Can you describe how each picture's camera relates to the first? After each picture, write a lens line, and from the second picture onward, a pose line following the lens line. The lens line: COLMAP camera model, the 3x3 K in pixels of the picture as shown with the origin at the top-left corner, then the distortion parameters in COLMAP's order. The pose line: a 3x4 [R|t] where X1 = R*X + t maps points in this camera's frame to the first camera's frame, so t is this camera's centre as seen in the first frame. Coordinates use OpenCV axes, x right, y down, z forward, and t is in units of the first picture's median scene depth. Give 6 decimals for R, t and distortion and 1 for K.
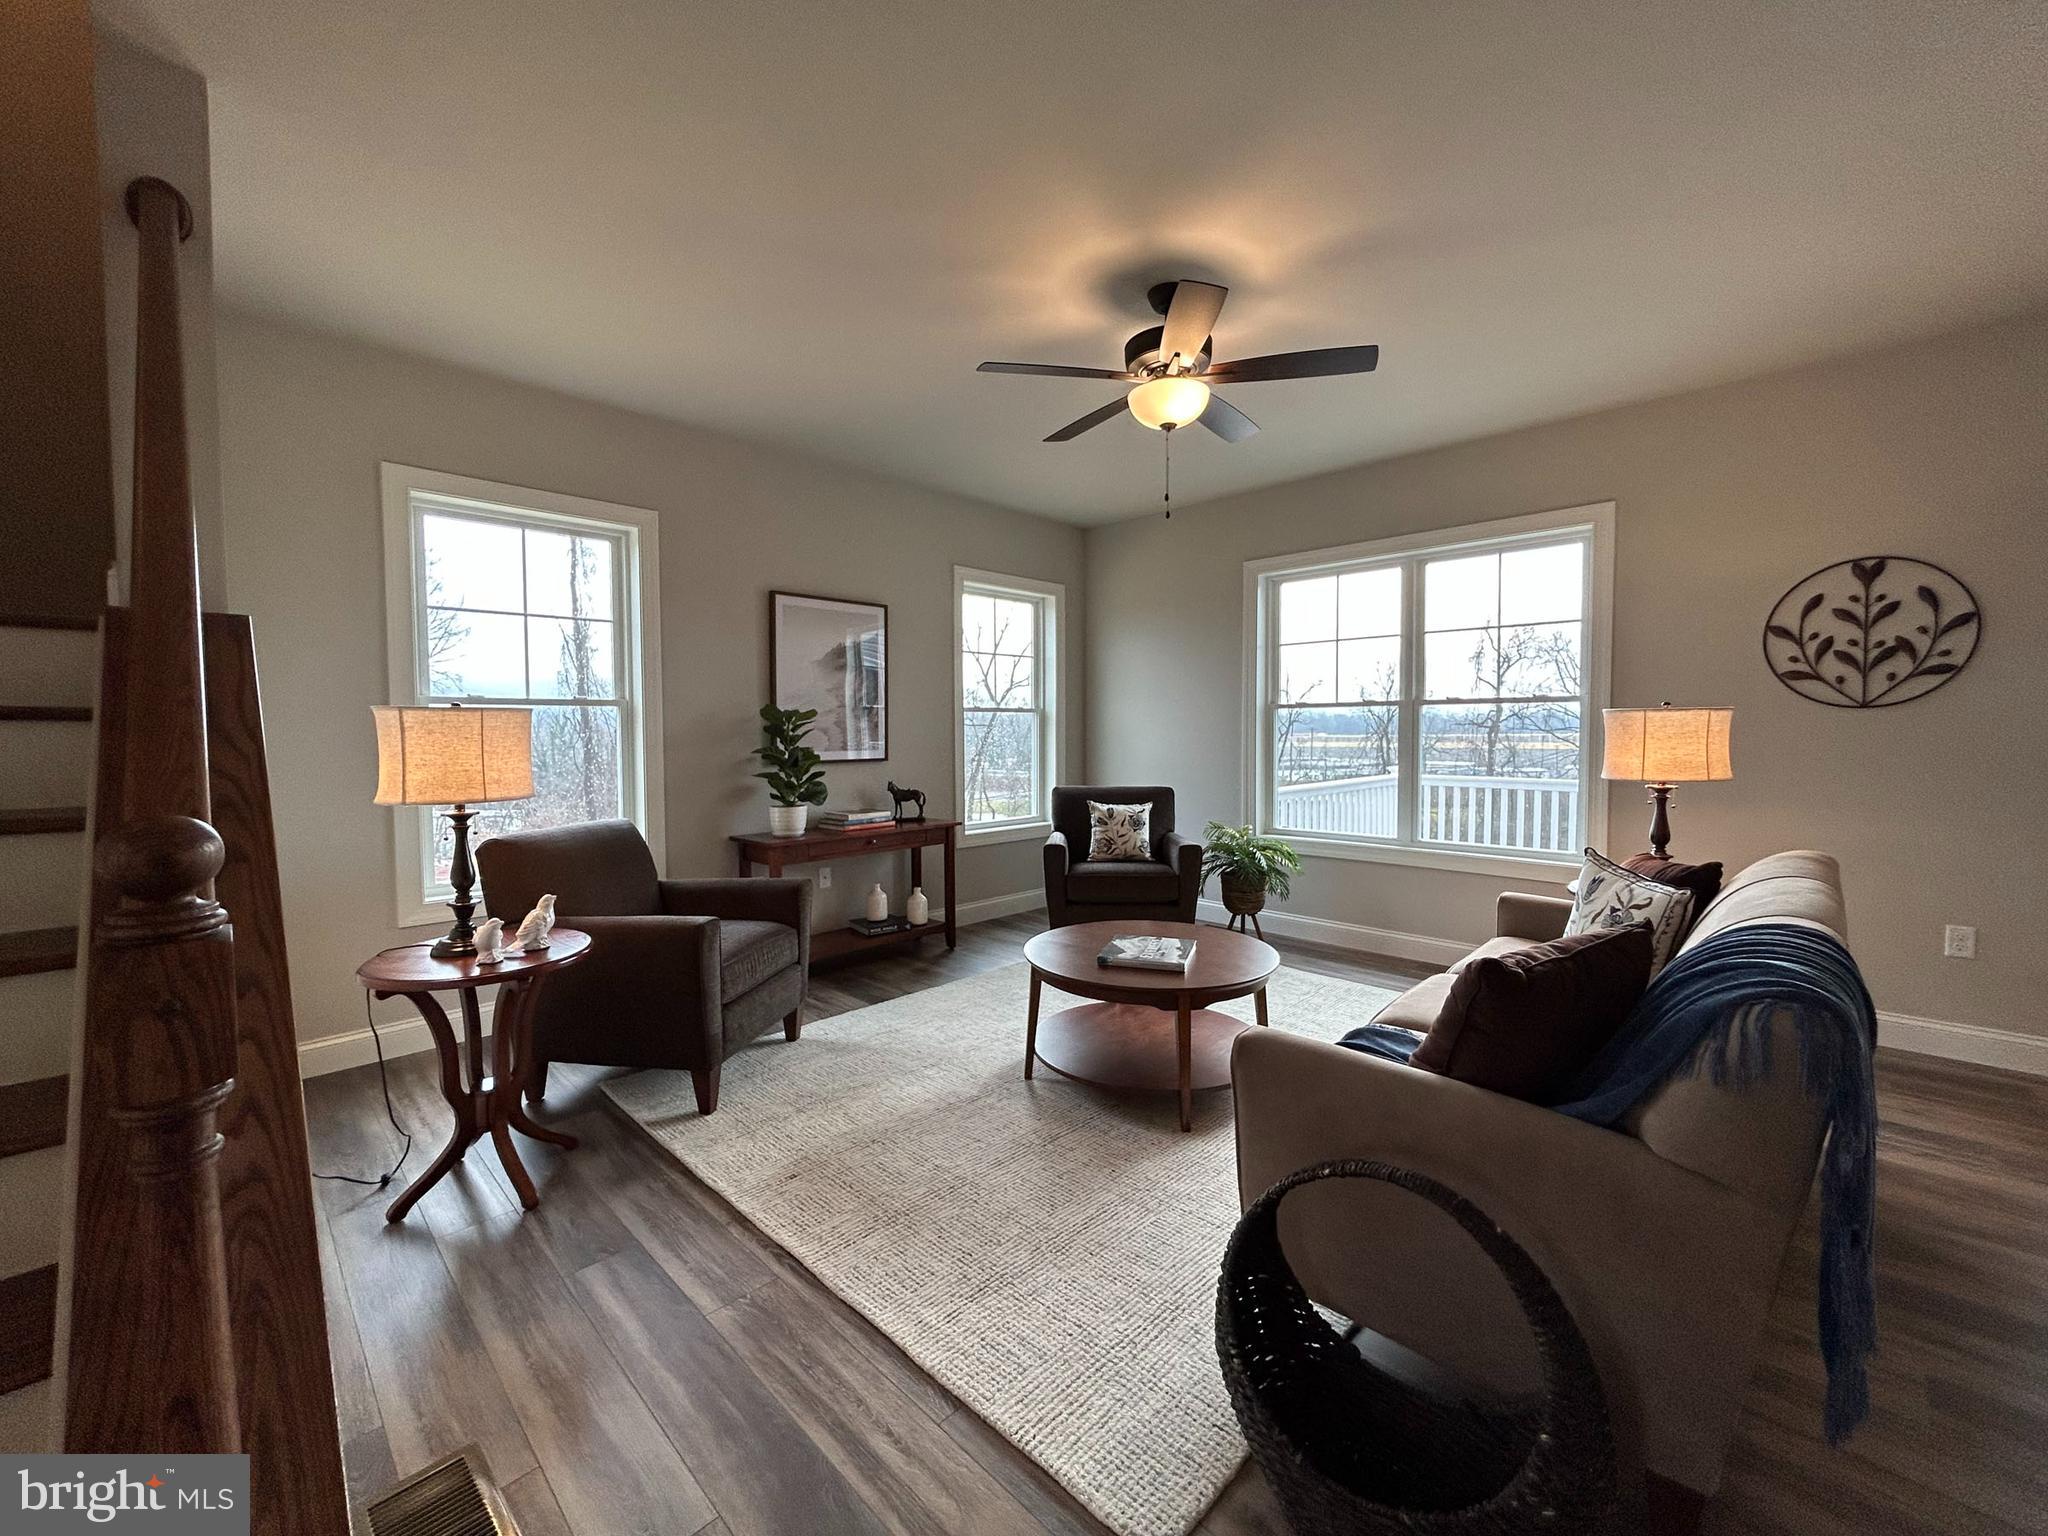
lens RADIAL K [[812.3, 0, 1025.8], [0, 812.3, 763.5], [0, 0, 1]] dist [-0.000542, -0.000708]
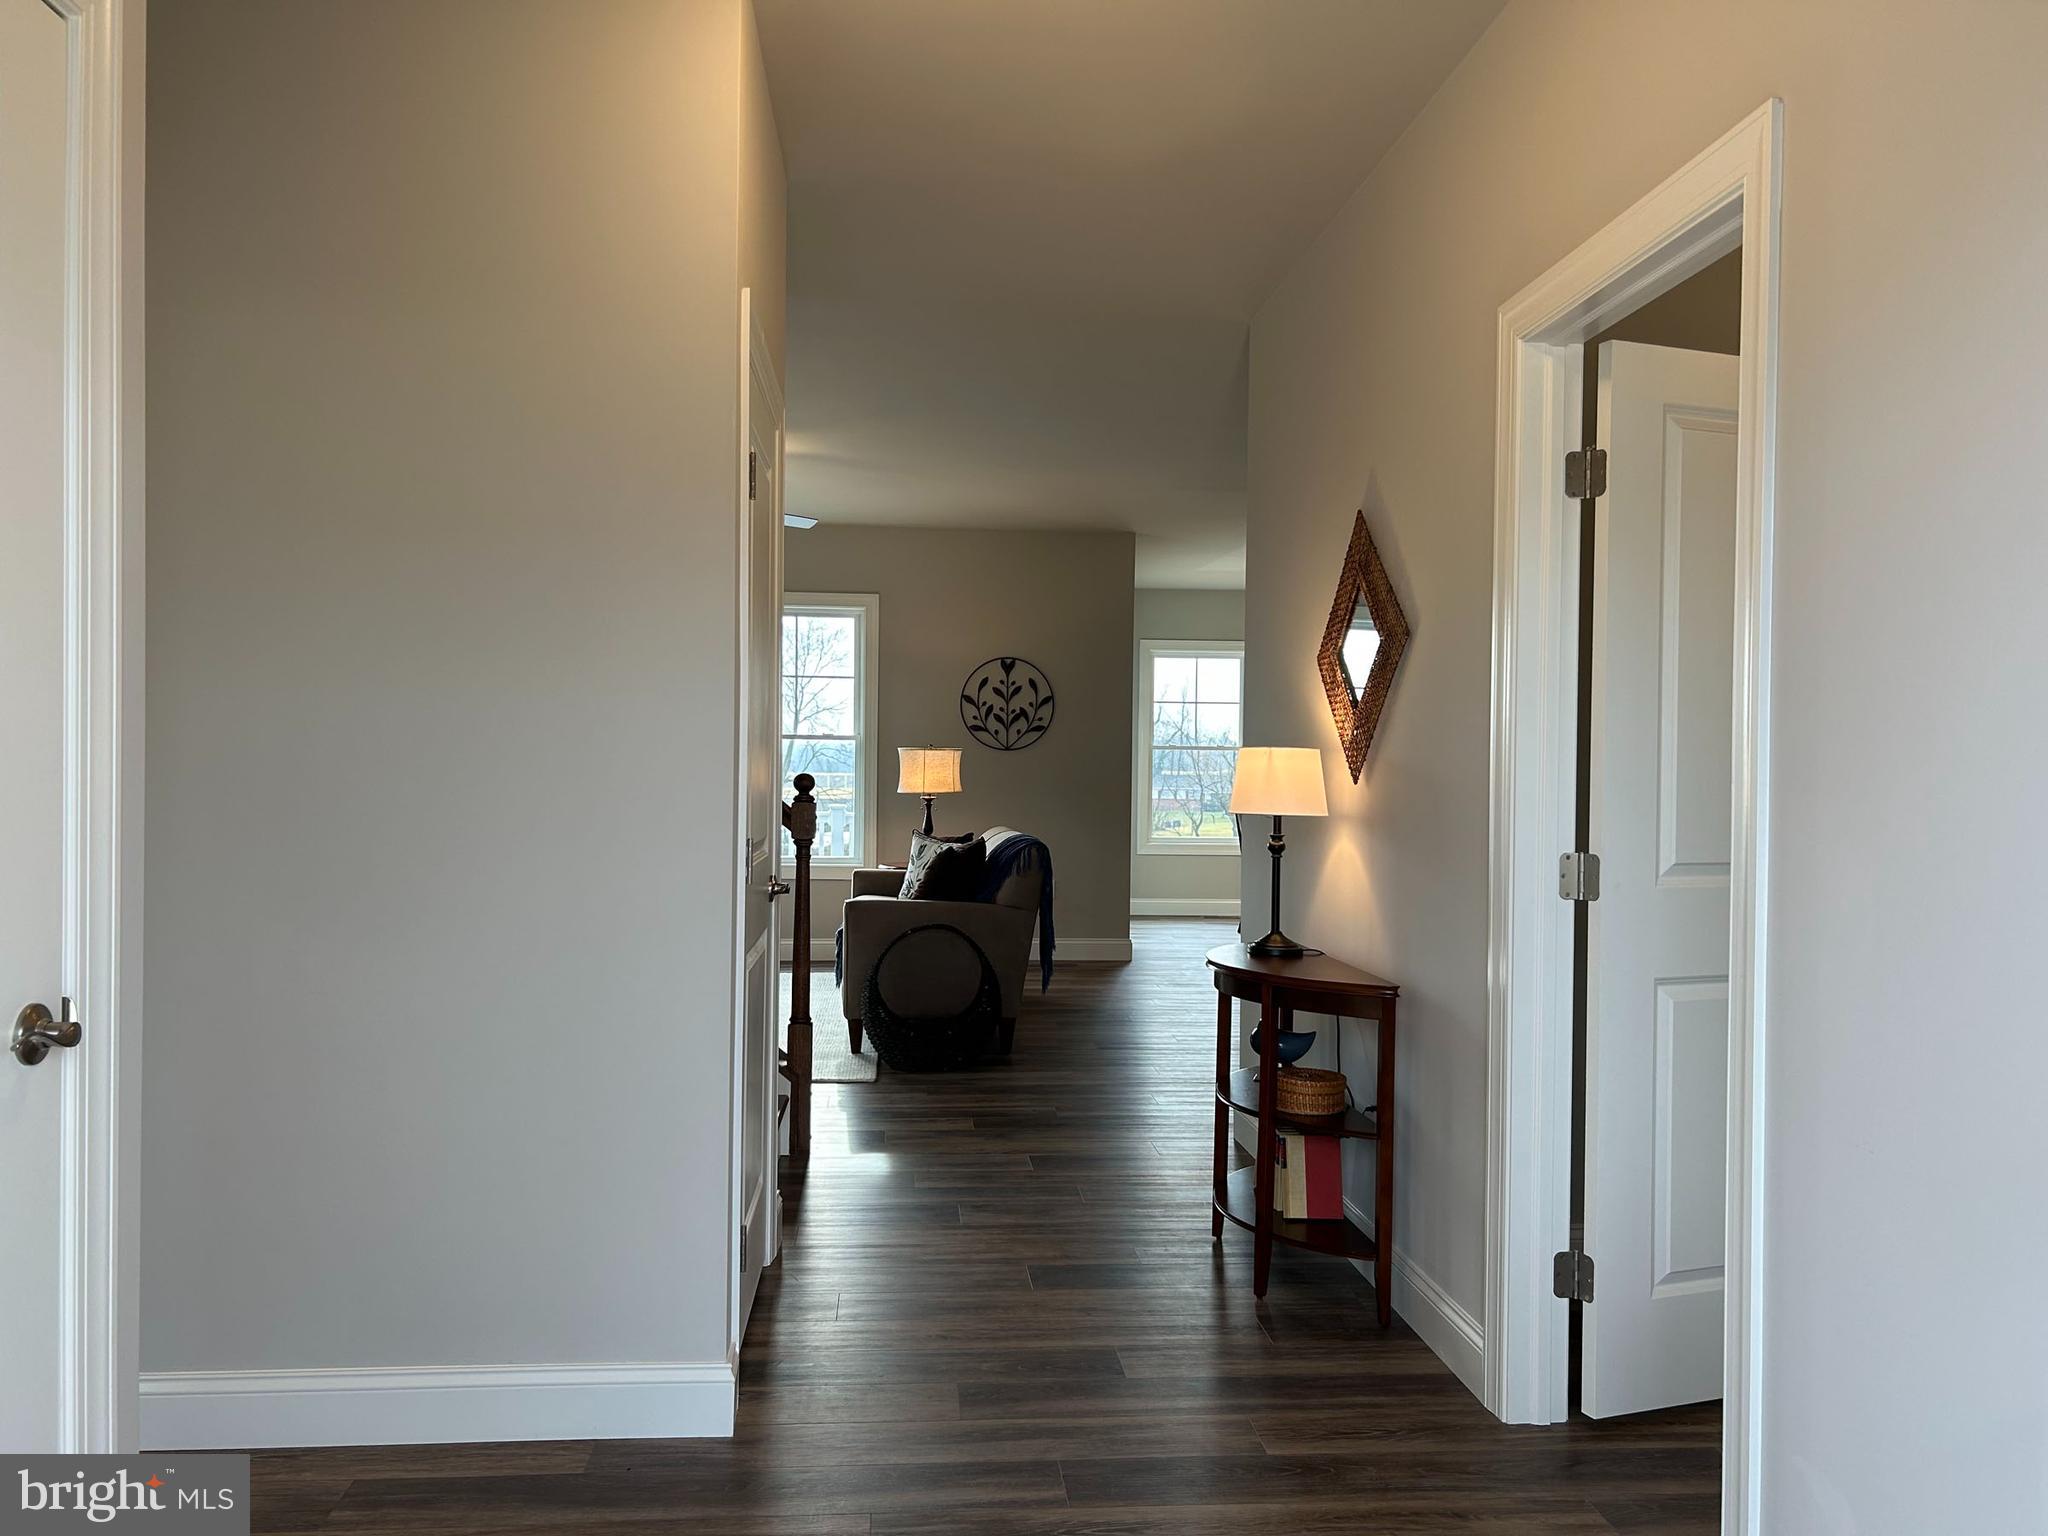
lens RADIAL K [[1538.4, 0, 1021.9], [0, 1538.4, 768.9], [0, 0, 1]] dist [0.045128, -0.054430]
pose [[0.646147, 0.010115, 0.763146, -1.287027], [0.016812, 0.999481, -0.027483, 0.053274], [-0.763028, 0.030588, 0.645641, -0.999998]]
